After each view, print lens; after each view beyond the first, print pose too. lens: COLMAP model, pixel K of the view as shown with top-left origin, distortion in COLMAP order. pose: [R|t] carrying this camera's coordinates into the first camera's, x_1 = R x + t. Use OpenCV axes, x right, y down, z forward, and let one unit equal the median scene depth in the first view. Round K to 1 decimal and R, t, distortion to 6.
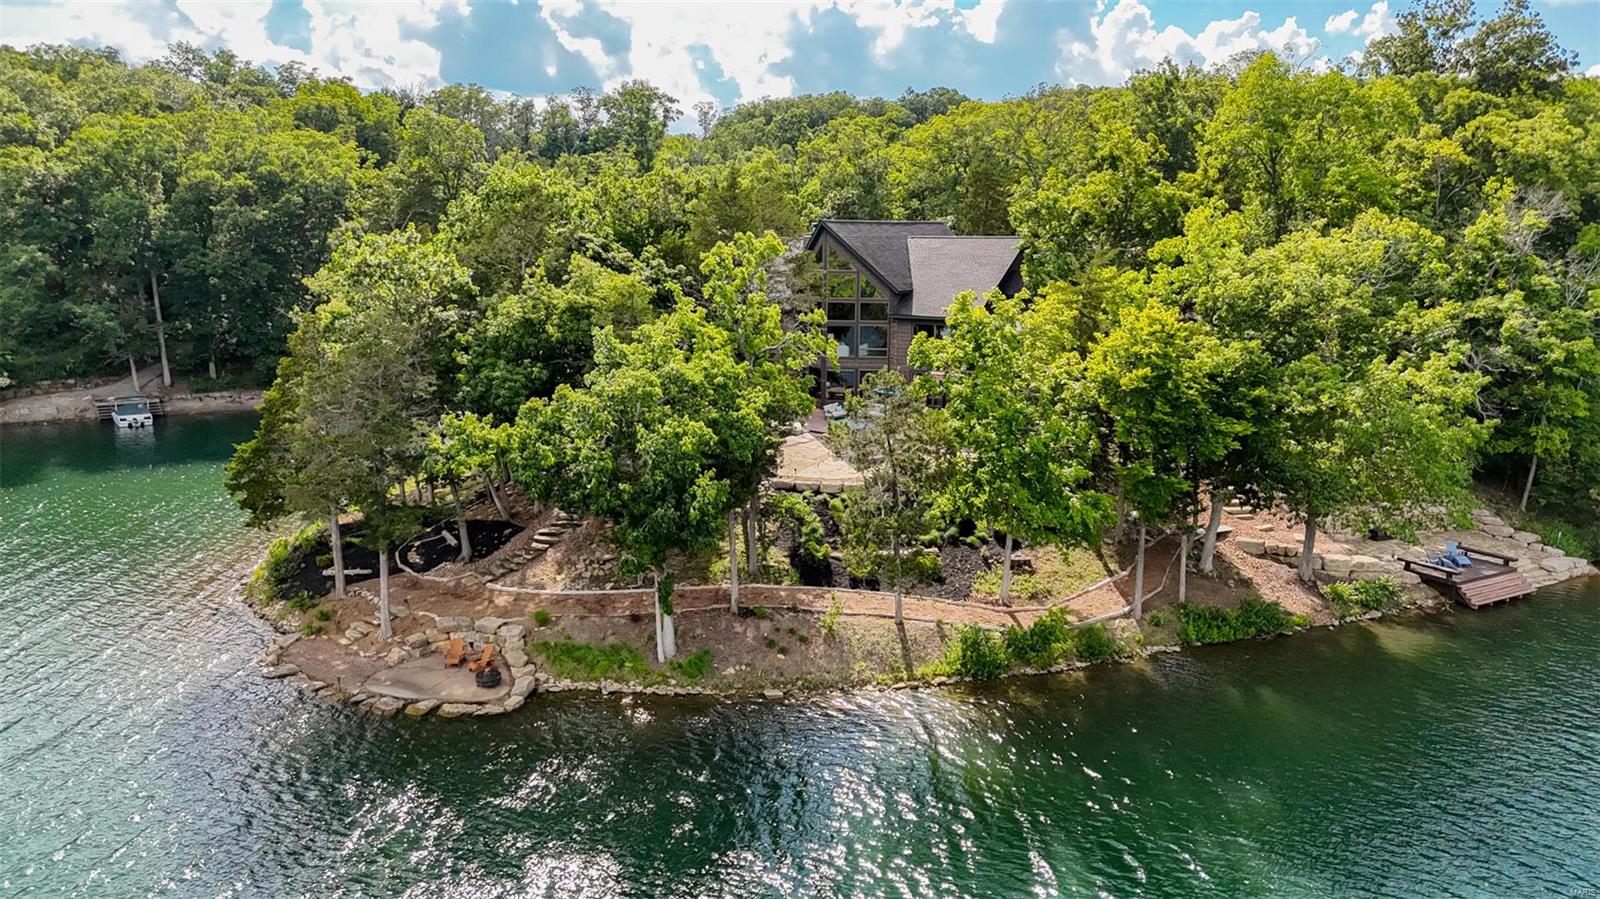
lens RADIAL K [[1281.7, 0, 811.9], [0, 1281.7, 445.9], [0, 0, 1]] dist [0.052052, -0.017103]
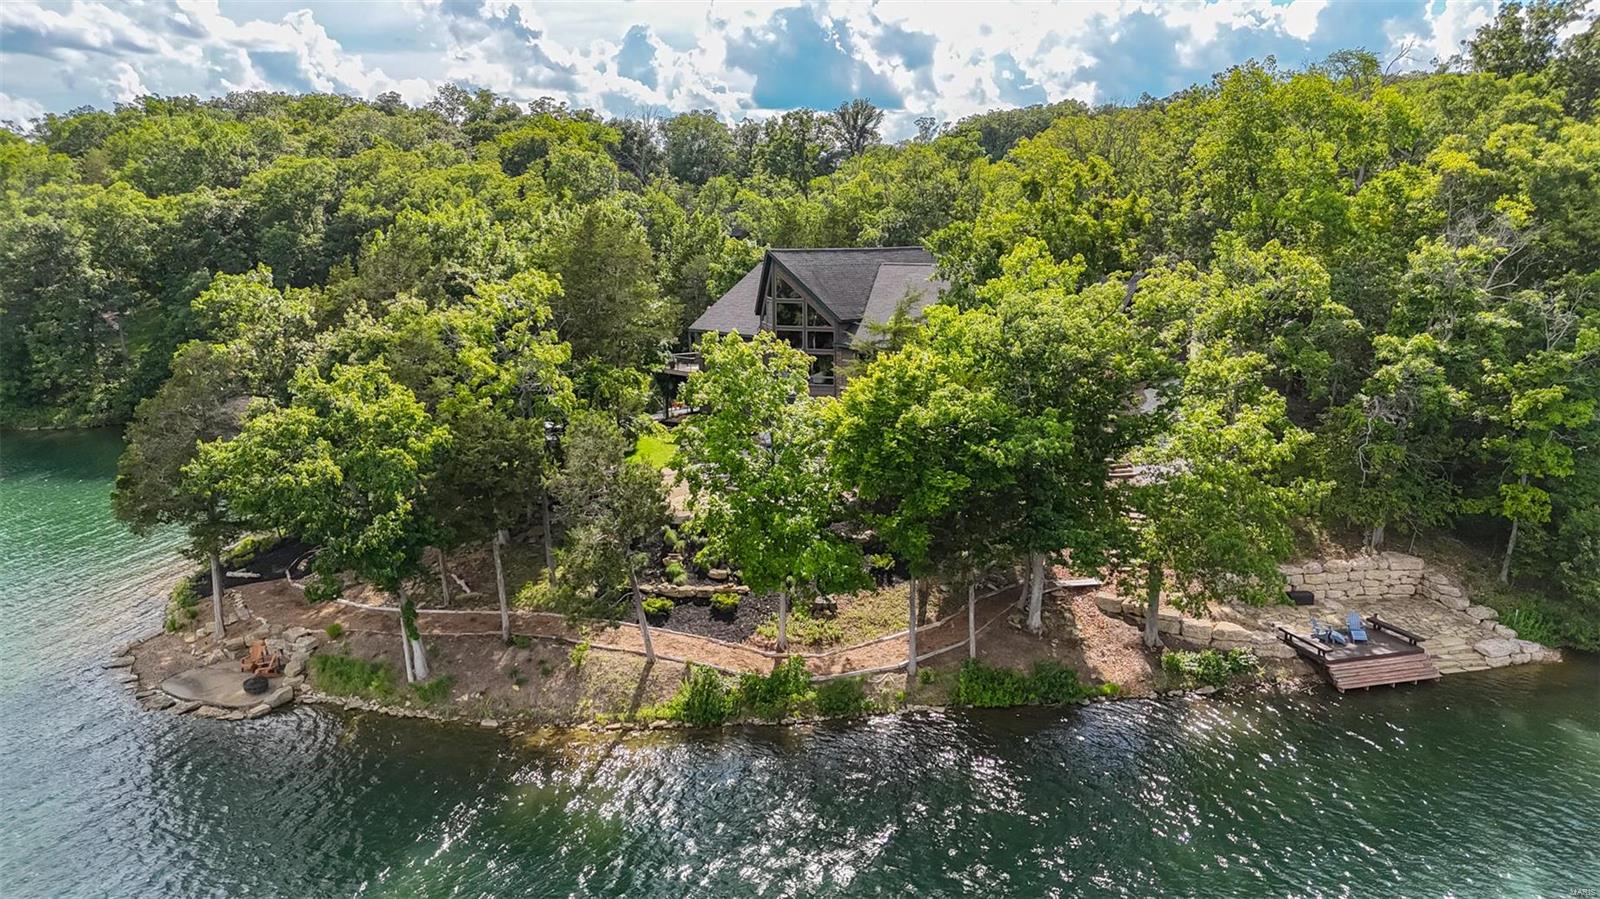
lens RADIAL K [[1232.4, 0, 804.1], [0, 1232.4, 447.2], [0, 0, 1]] dist [0.085952, -0.088743]
pose [[0.964623, 0.034280, -0.261393, 0.403387], [-0.033493, 0.999411, 0.007465, -0.038123], [0.261495, 0.001554, 0.965203, 0.090637]]
